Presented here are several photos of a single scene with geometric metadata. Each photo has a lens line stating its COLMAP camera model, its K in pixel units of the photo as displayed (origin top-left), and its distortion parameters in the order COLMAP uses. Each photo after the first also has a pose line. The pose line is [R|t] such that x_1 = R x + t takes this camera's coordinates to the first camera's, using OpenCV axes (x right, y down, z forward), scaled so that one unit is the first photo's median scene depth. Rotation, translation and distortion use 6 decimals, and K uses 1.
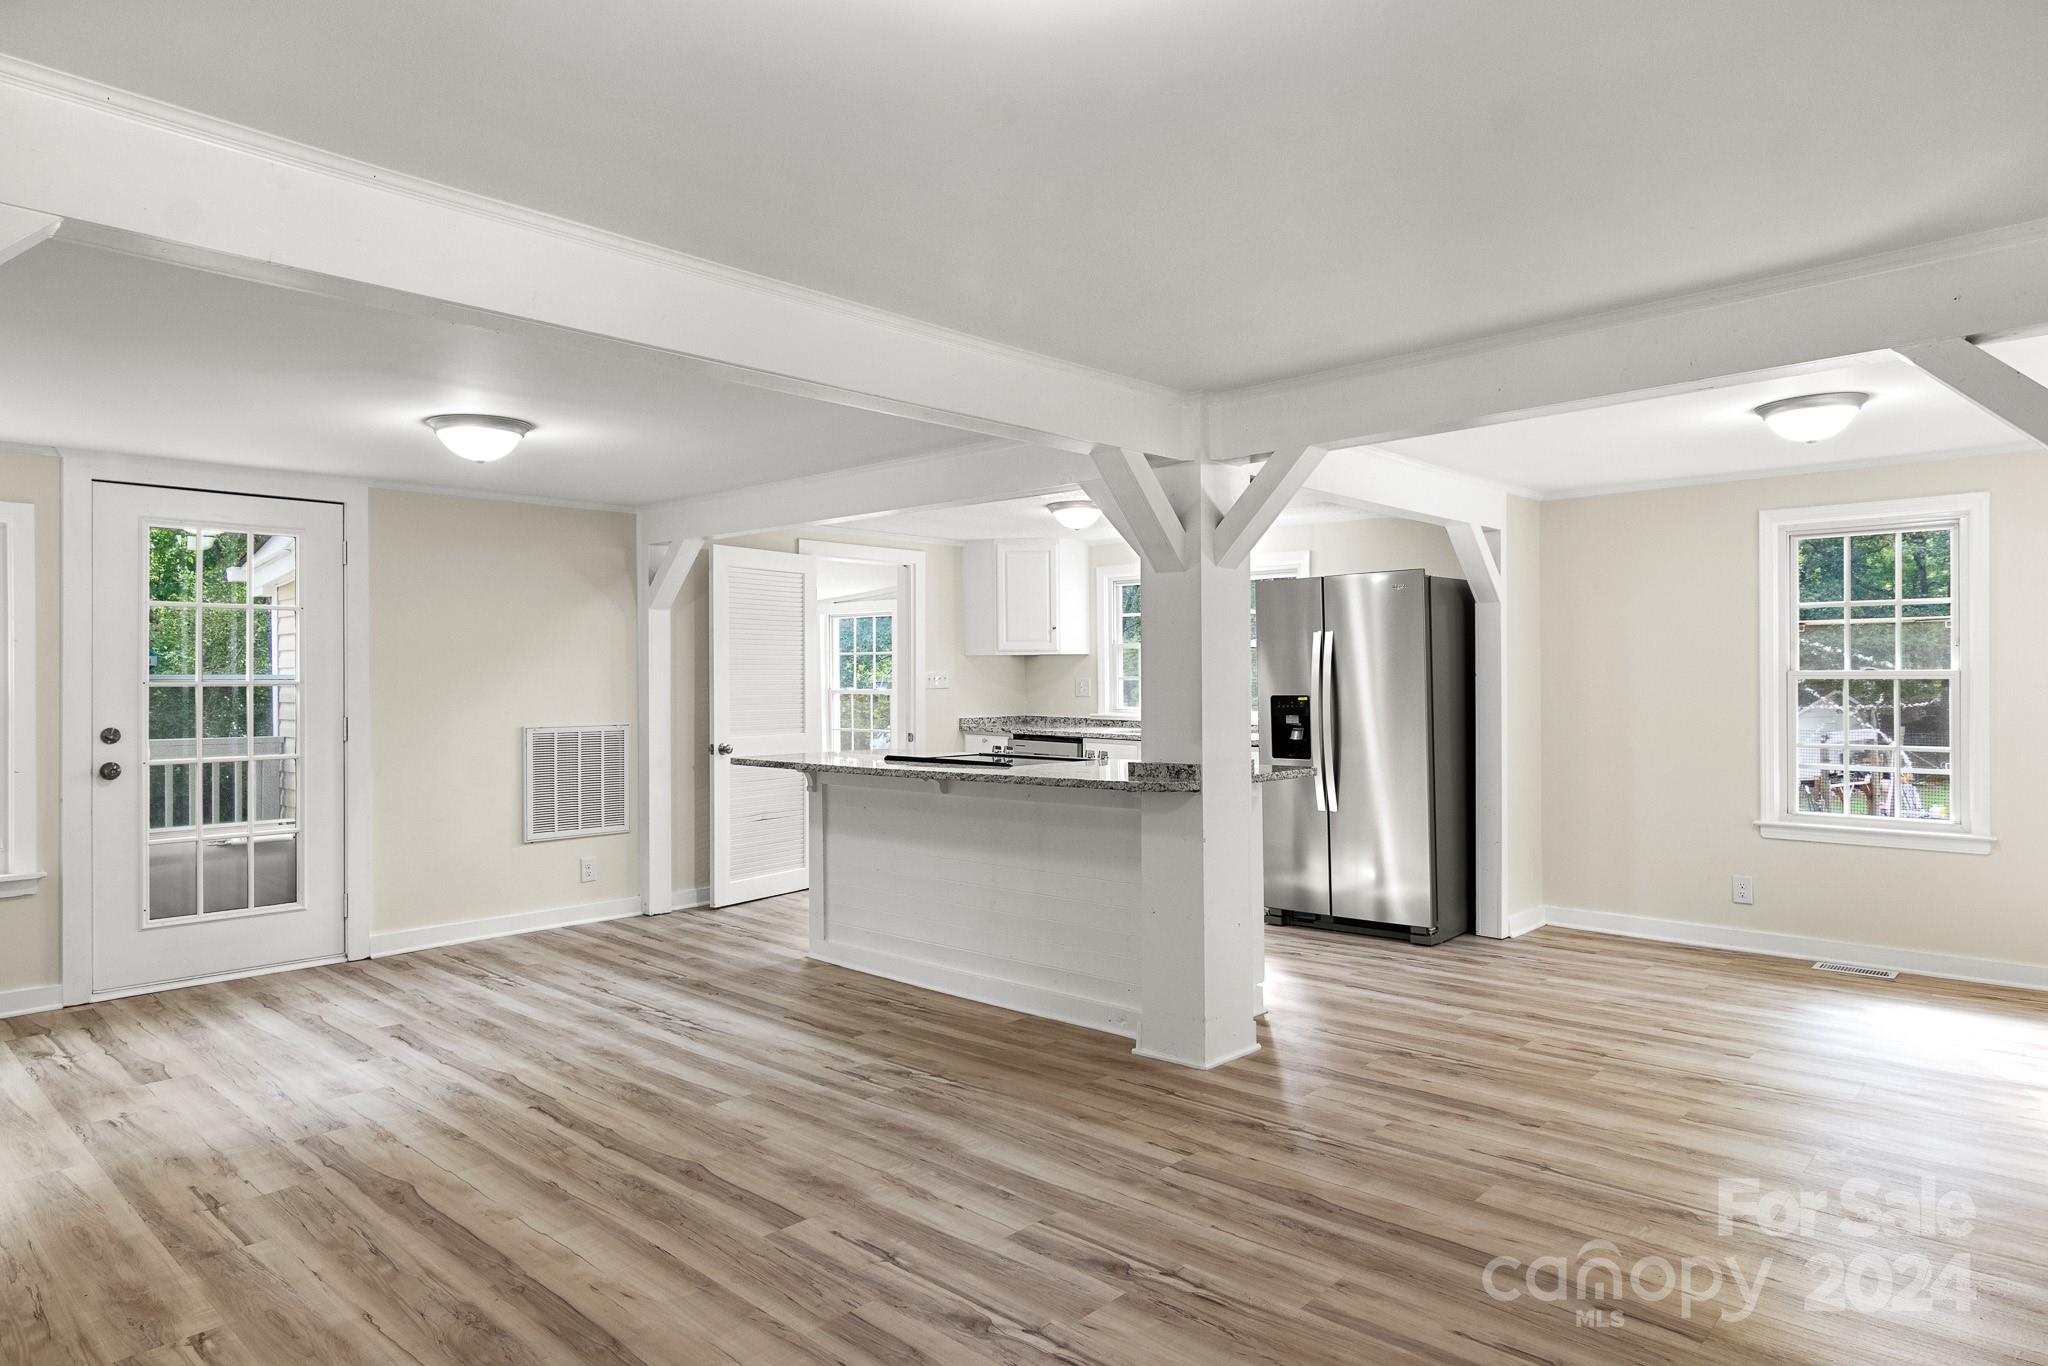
lens RADIAL K [[1214.7, 0, 1024.0], [0, 1214.7, 683.0], [0, 0, 1]] dist [0.002857, 0.000488]
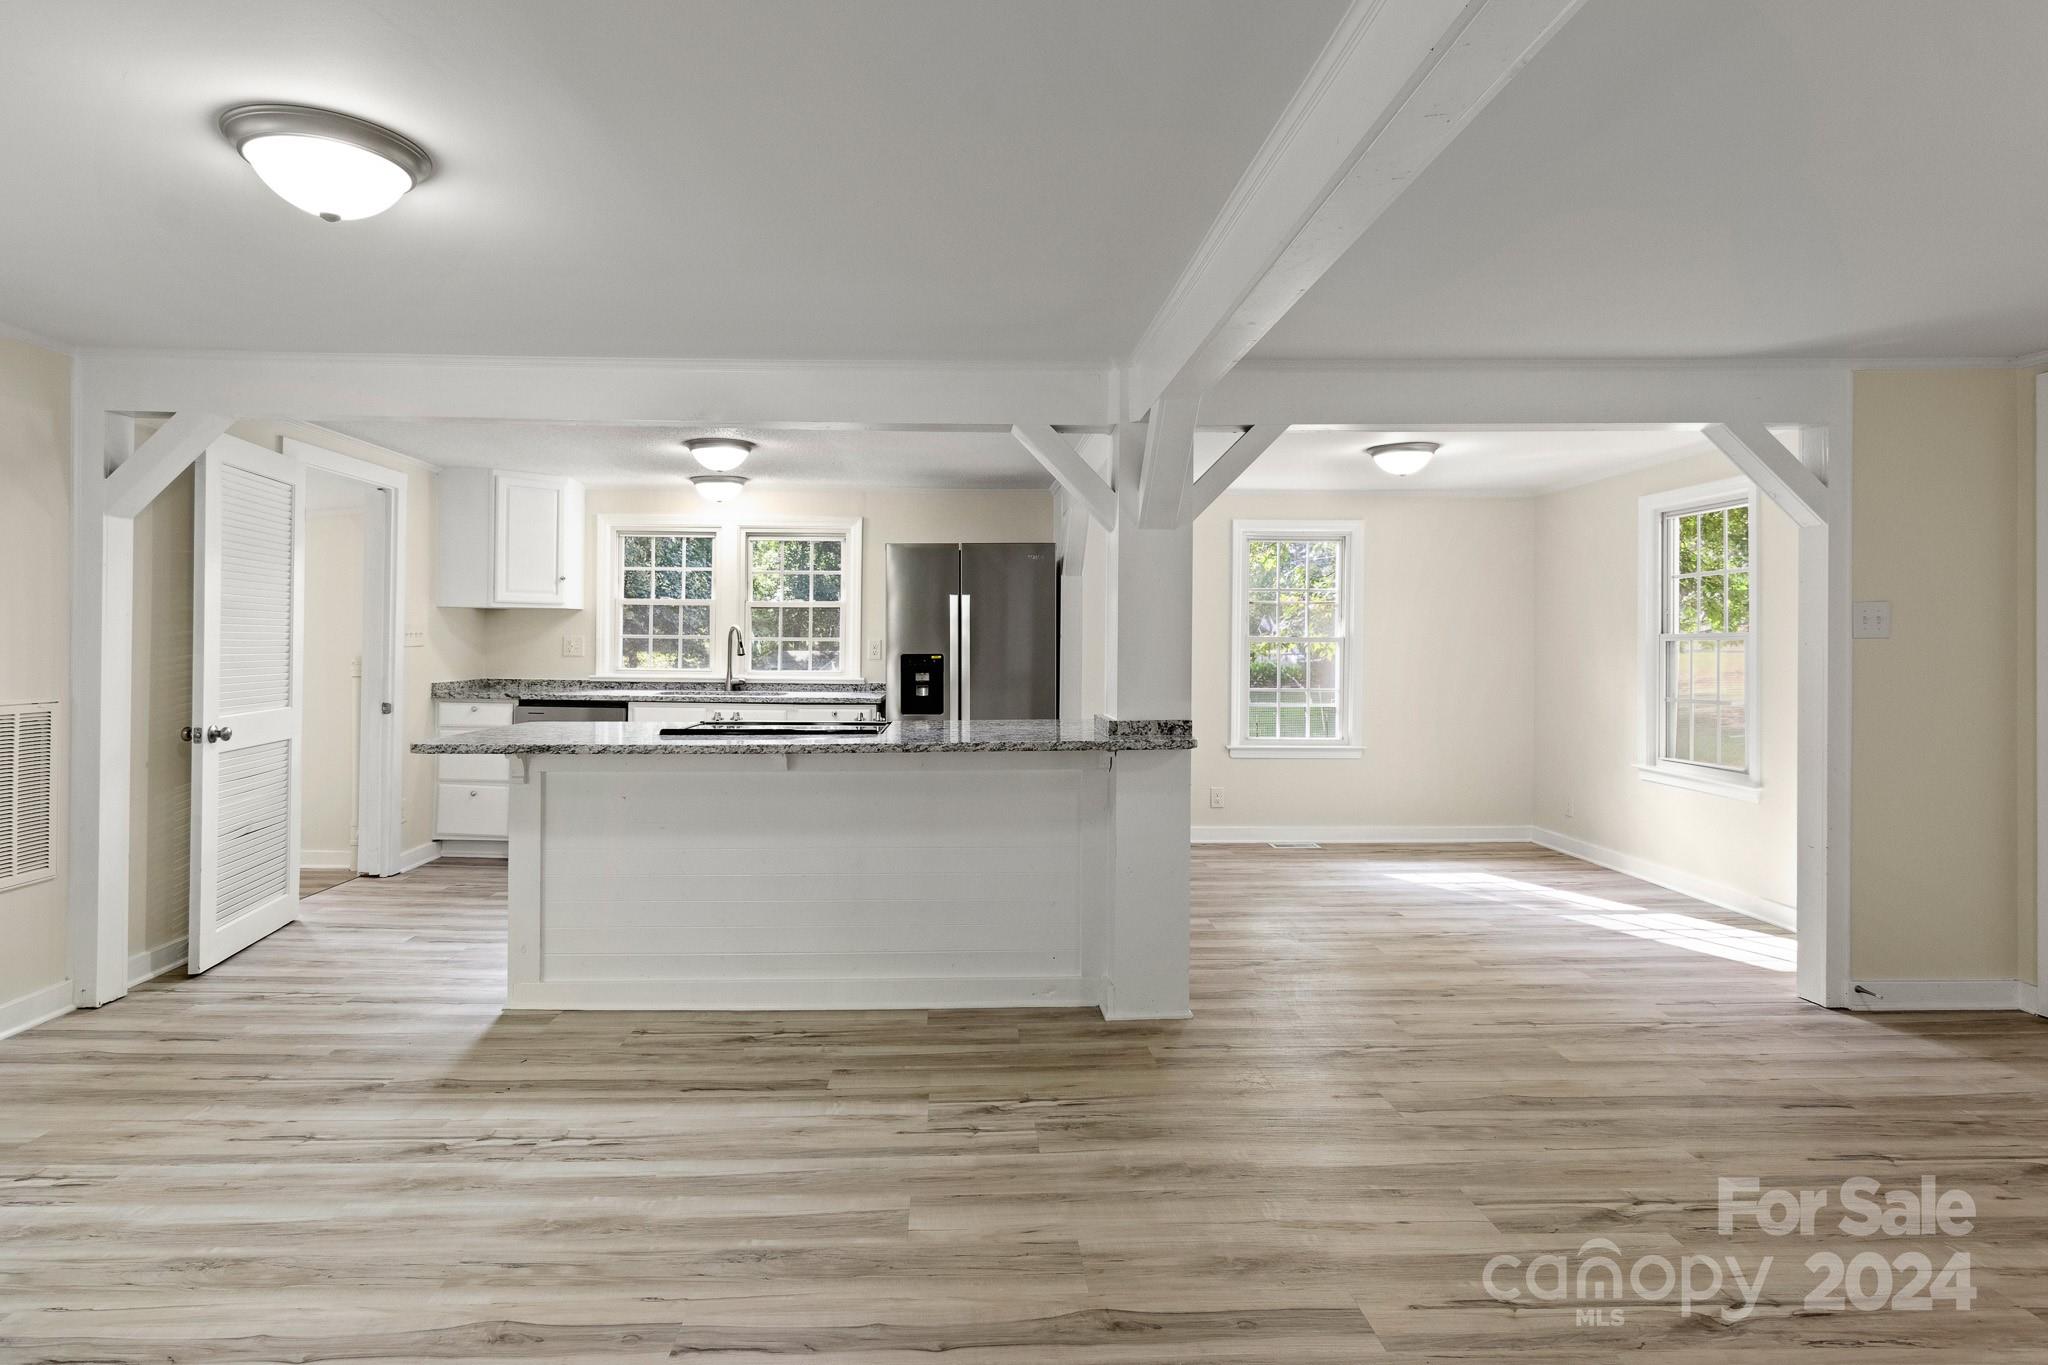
lens RADIAL K [[1058.5, 0, 983.1], [0, 1058.5, 637.3], [0, 0, 1]] dist [0.001105, 0.000603]
pose [[0.712186, 0.012435, 0.701881, -0.584847], [-0.005620, 0.999912, -0.012012, 0.009683], [-0.701968, 0.004610, 0.712193, 0.471428]]
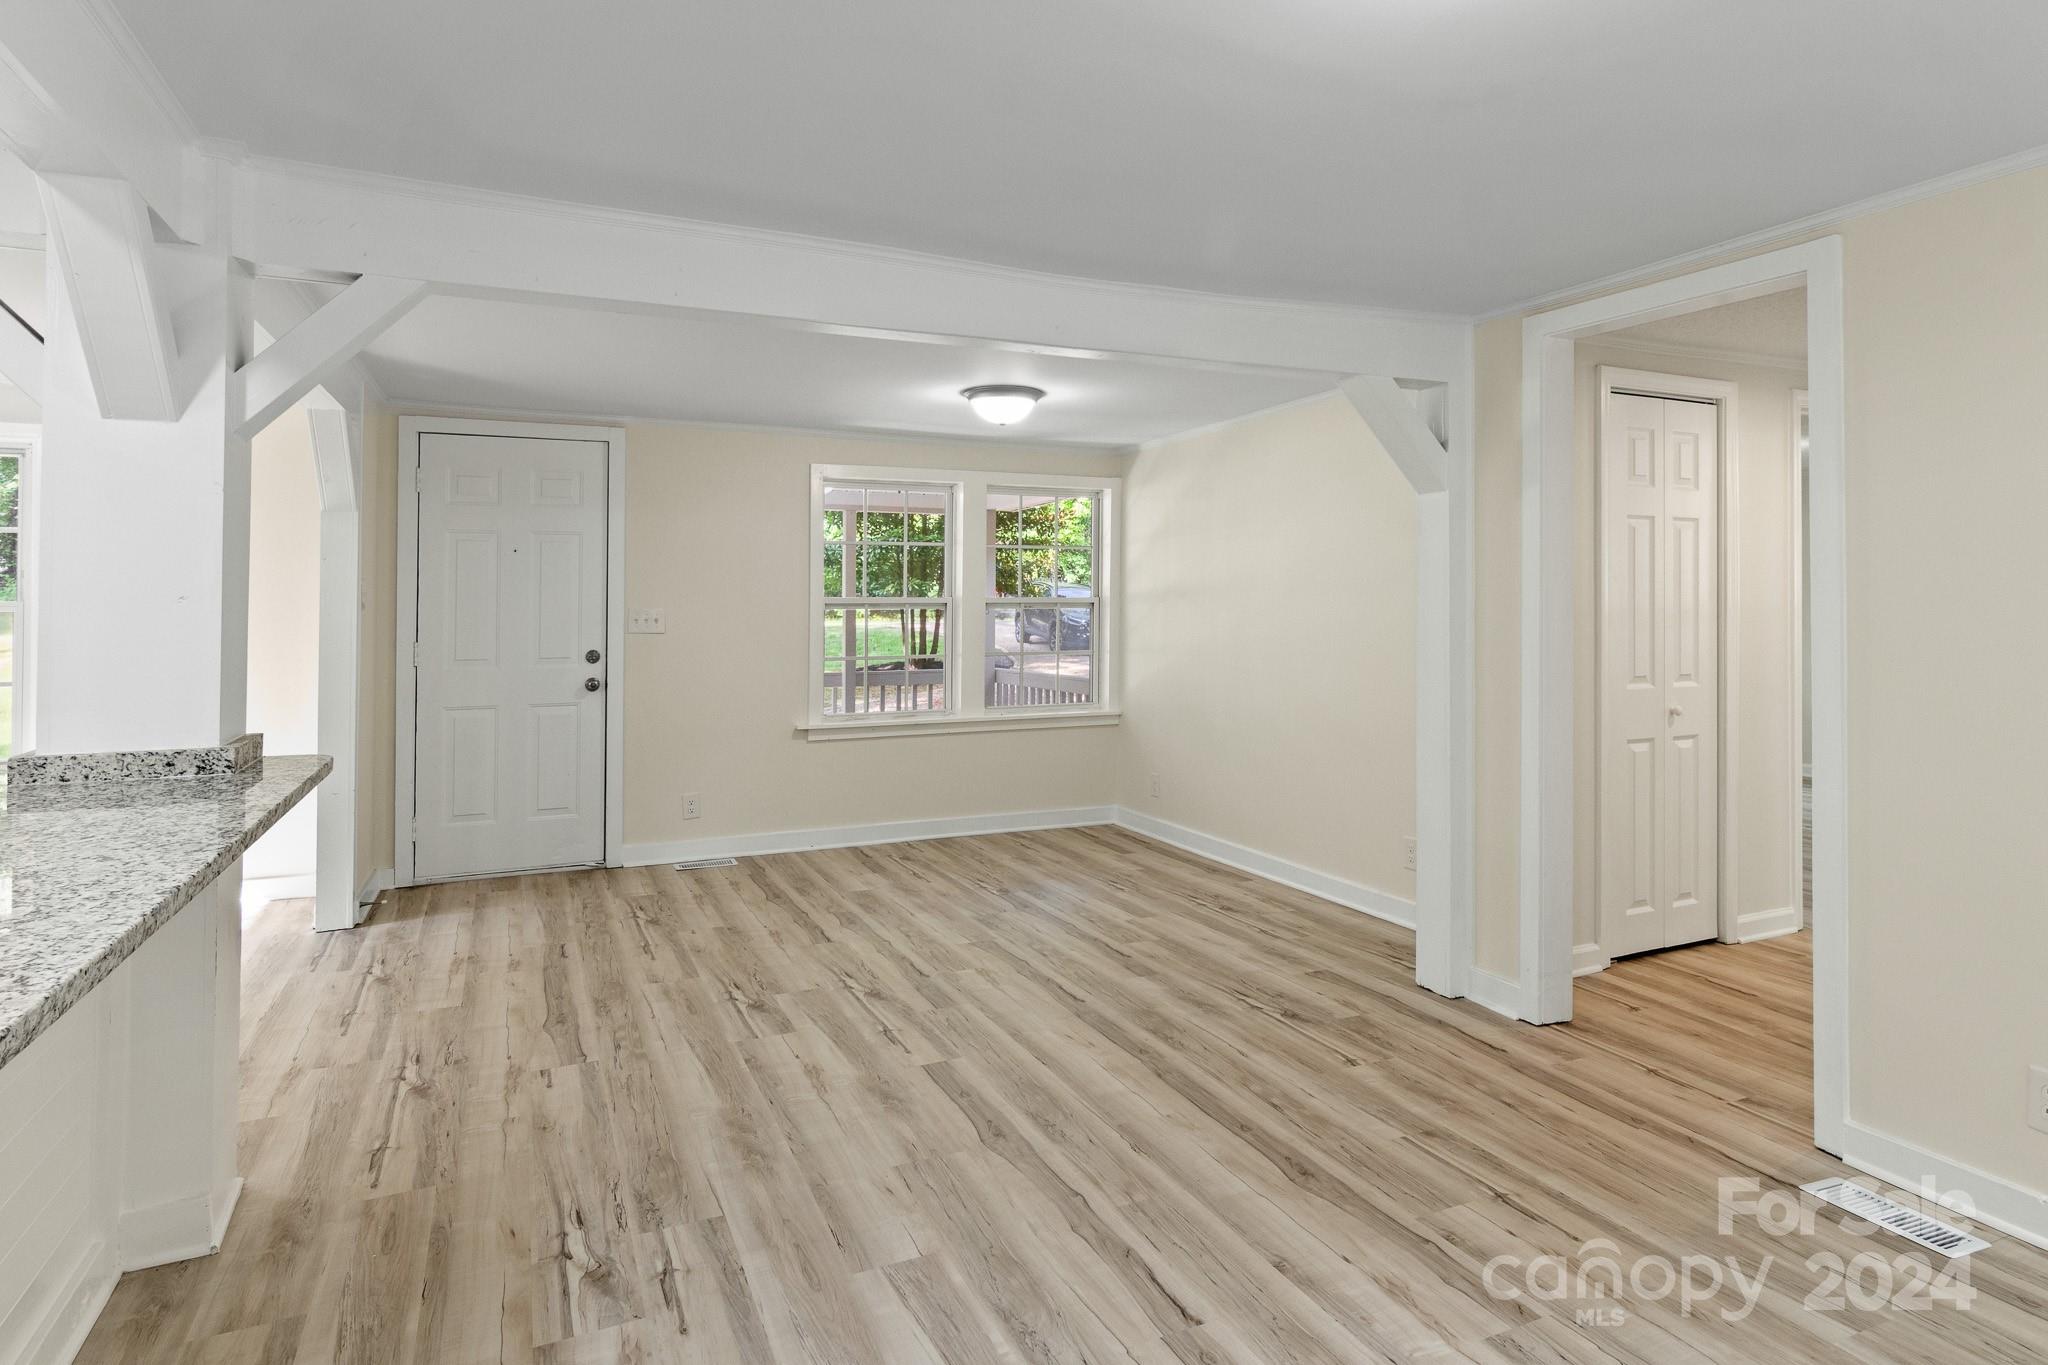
lens RADIAL K [[1110.5, 0, 1020.0], [0, 1110.5, 619.2], [0, 0, 1]] dist [-0.001630, -0.001152]
pose [[-0.922712, 0.004982, 0.385459, -0.473350], [0.007853, 0.999952, 0.005874, 0.003574], [-0.385411, 0.008446, -0.922706, 1.352247]]
